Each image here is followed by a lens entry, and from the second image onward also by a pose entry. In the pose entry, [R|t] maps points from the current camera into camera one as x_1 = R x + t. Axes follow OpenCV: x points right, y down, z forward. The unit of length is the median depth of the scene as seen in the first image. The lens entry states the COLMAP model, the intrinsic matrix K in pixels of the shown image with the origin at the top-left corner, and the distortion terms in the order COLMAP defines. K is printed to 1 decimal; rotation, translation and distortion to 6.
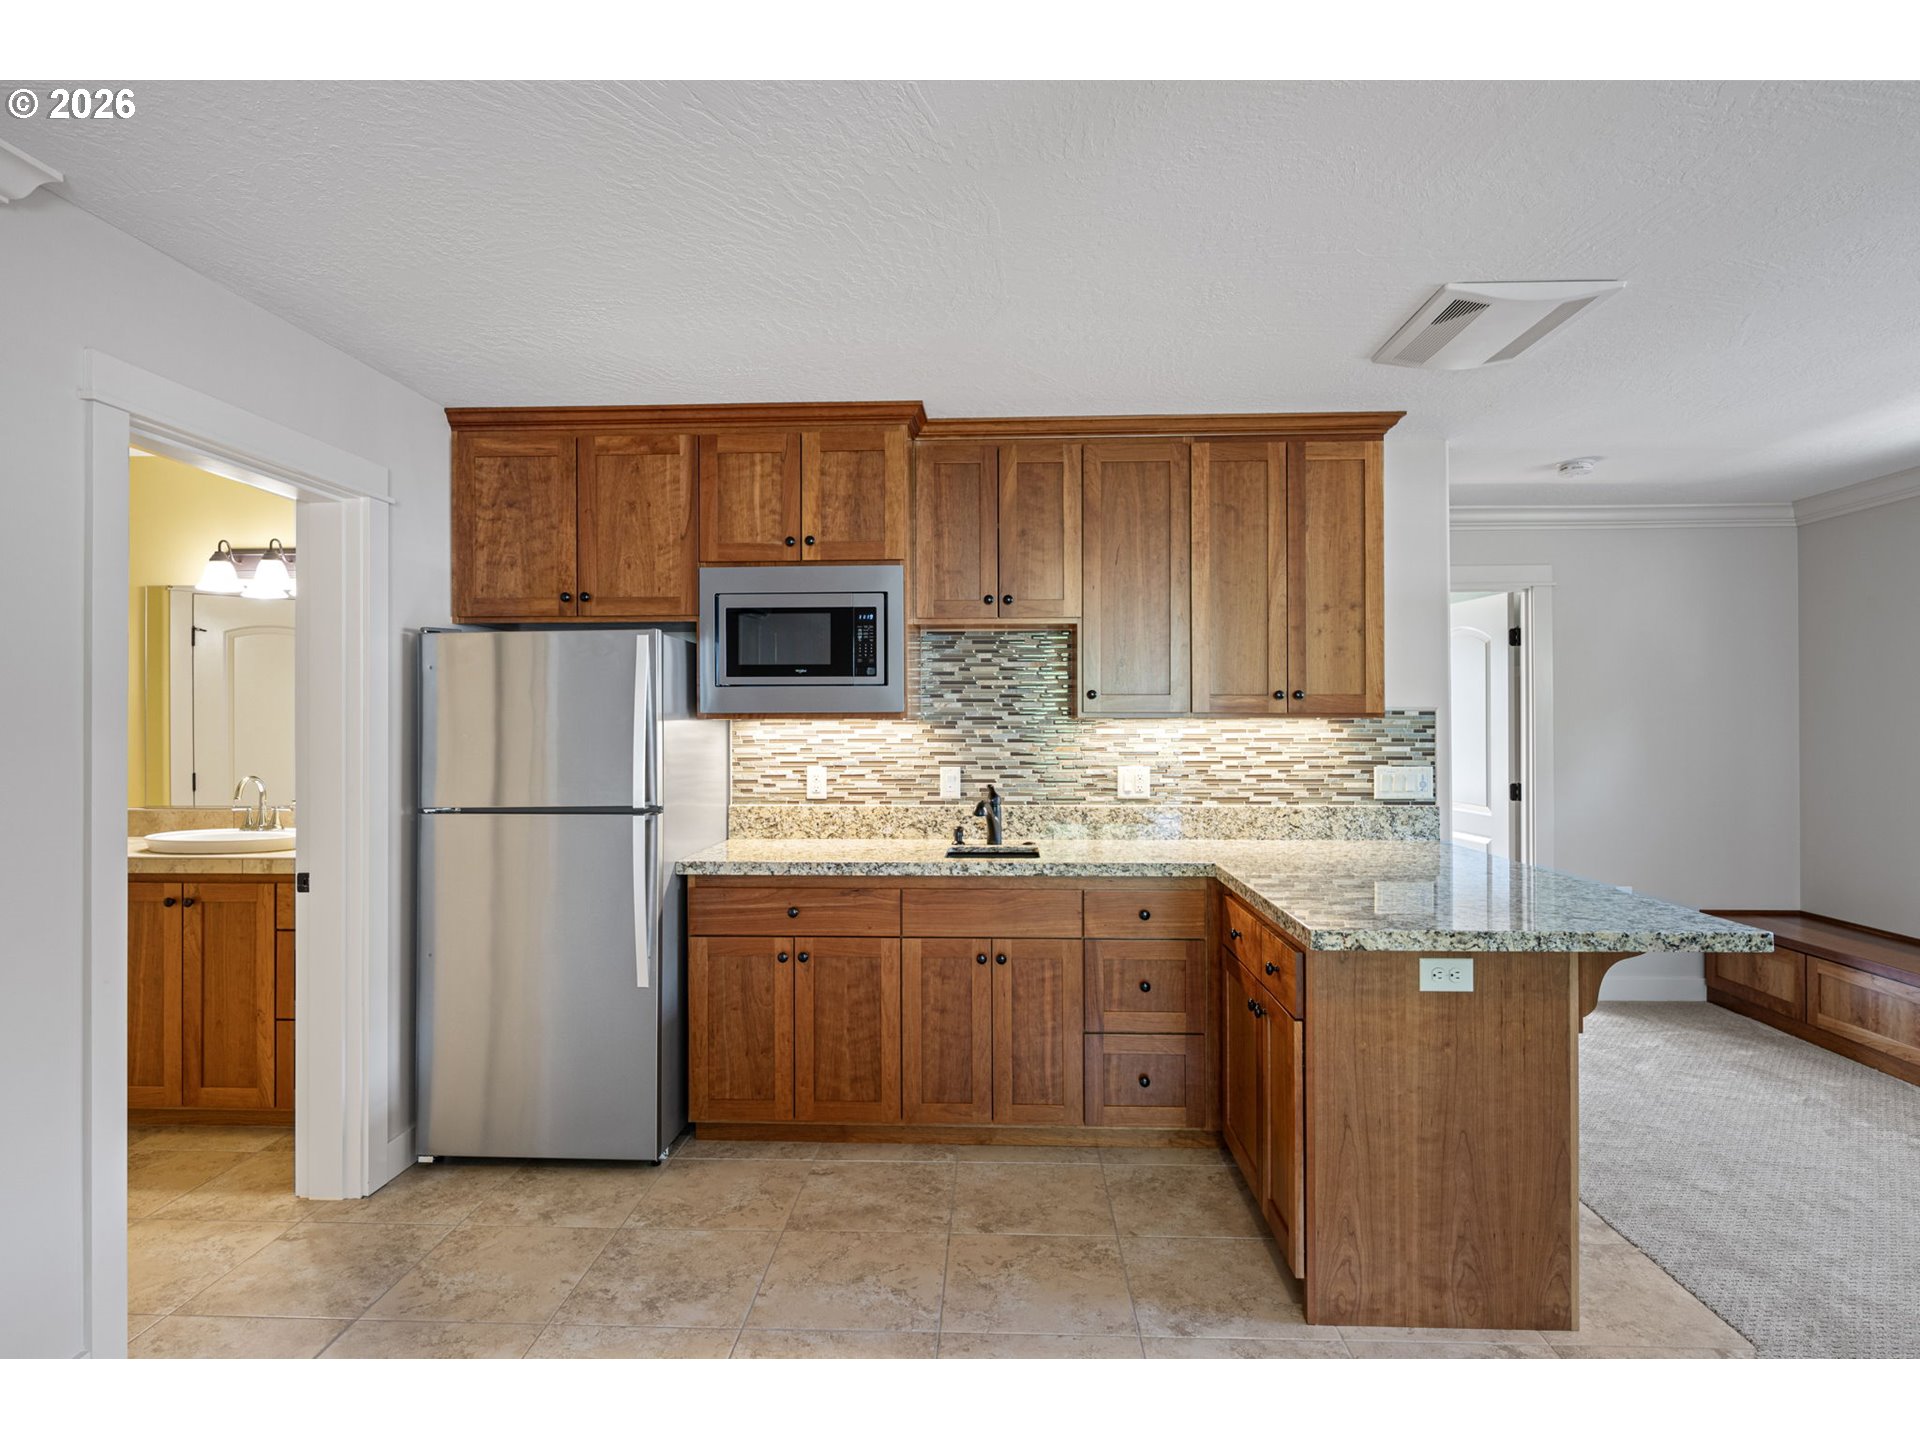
lens RADIAL K [[1038.4, 0, 954.8], [0, 1038.4, 709.6], [0, 0, 1]] dist [-0.005221, 0.000620]
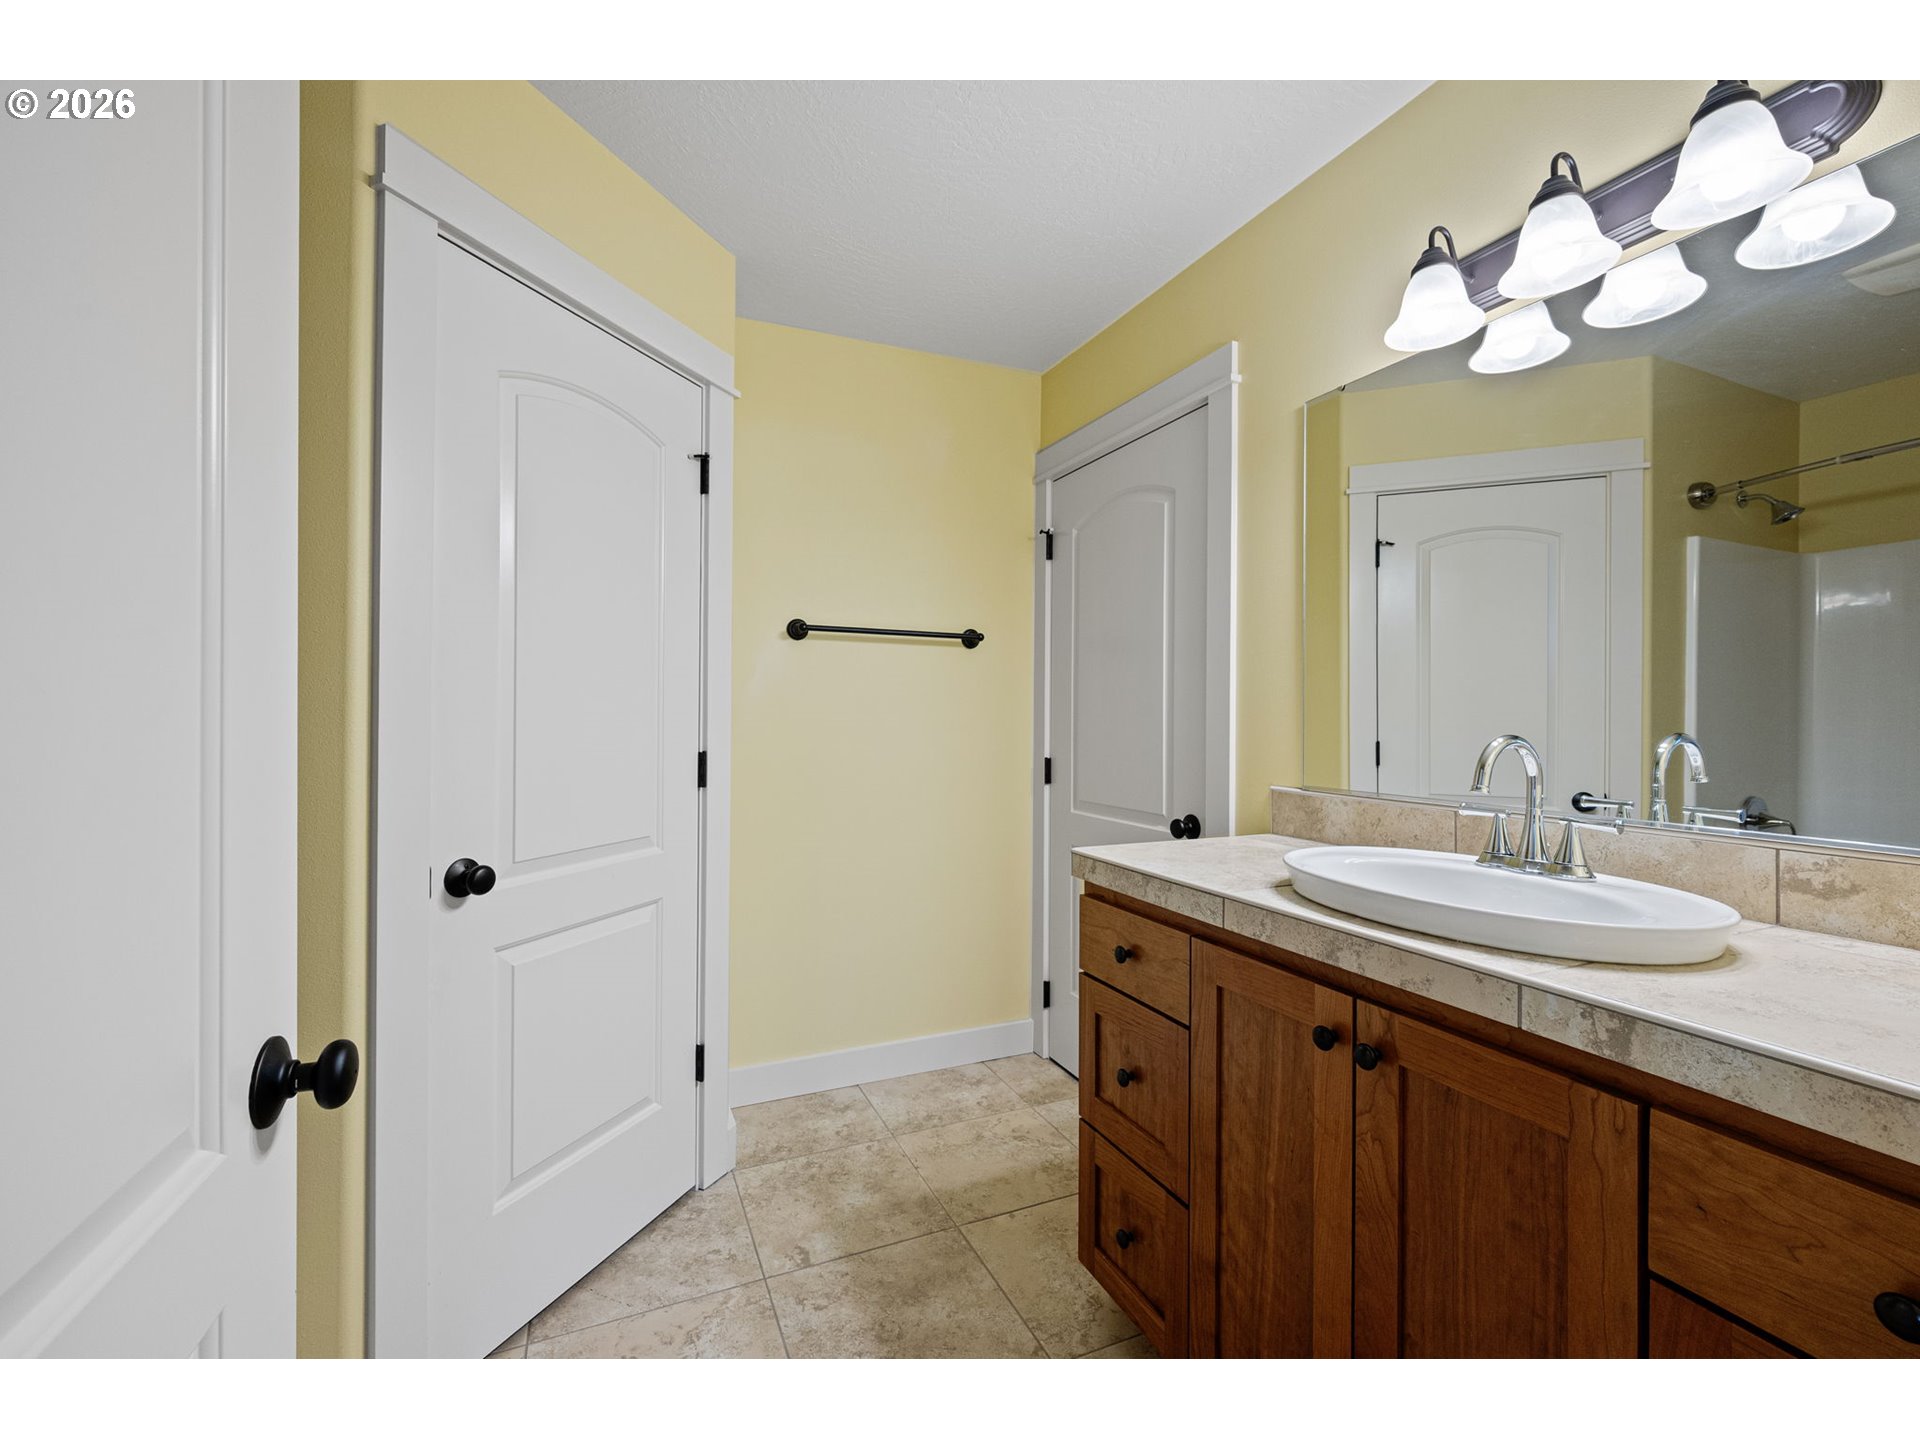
lens RADIAL K [[824.0, 0, 975.3], [0, 824.0, 714.5], [0, 0, 1]] dist [-0.002926, -0.000216]
pose [[0.465810, 0.003051, -0.884879, -0.543448], [-0.002134, 0.999995, 0.002325, 0.061331], [0.884882, 0.000805, 0.465814, 0.735870]]
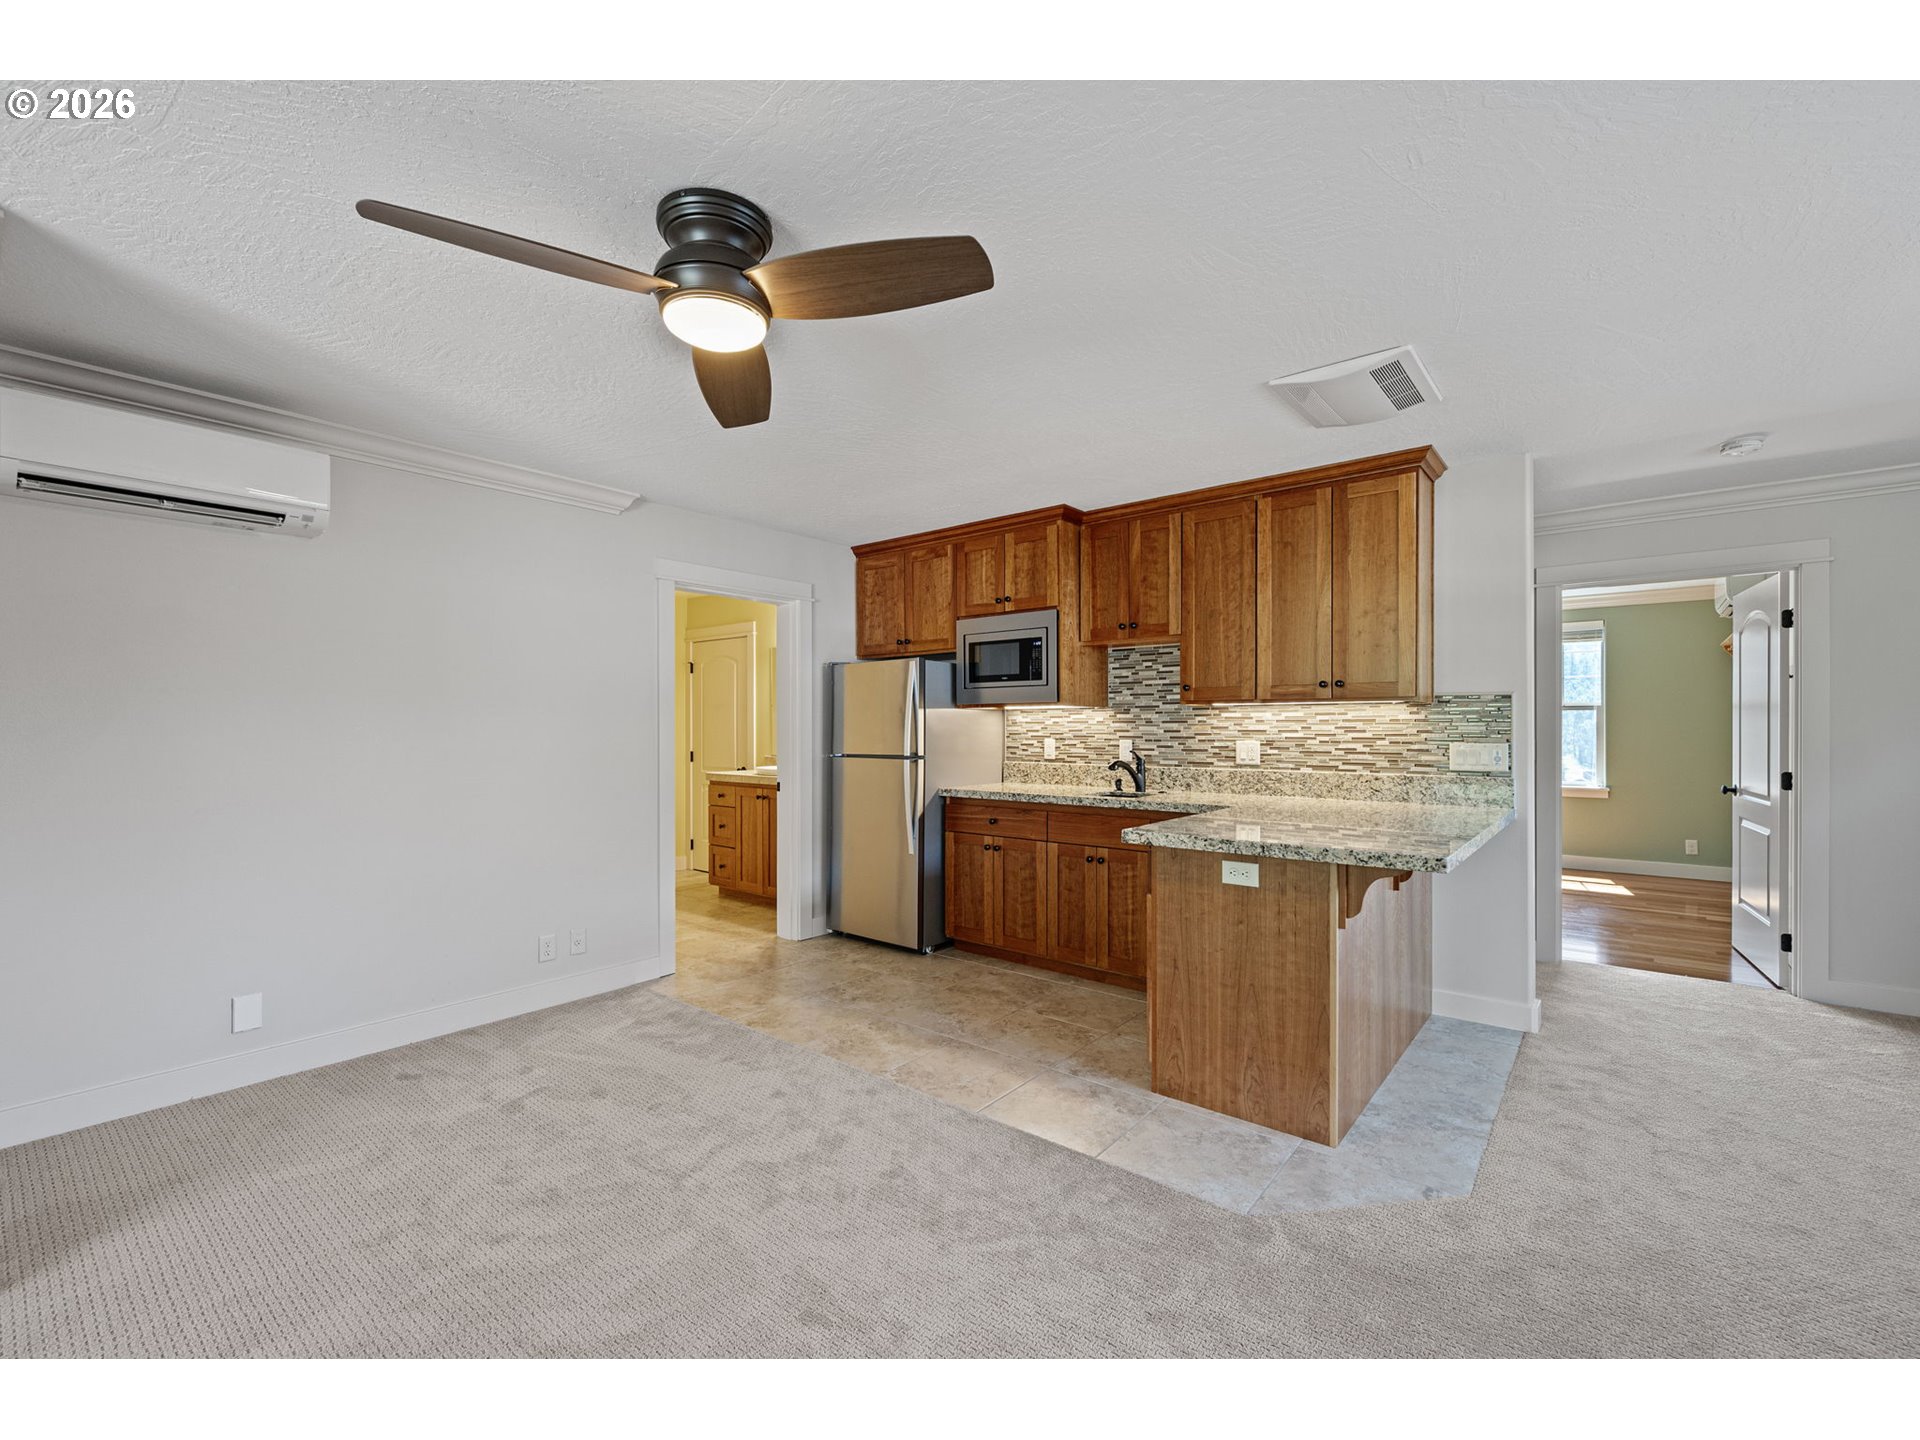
lens RADIAL K [[824.0, 0, 952.3], [0, 824.0, 727.0], [0, 0, 1]] dist [-0.002926, -0.000216]
pose [[0.796142, 0.001877, -0.605106, 0.579116], [0.005185, 0.999937, 0.009925, 0.027289], [0.605087, -0.011039, 0.796083, -0.099148]]
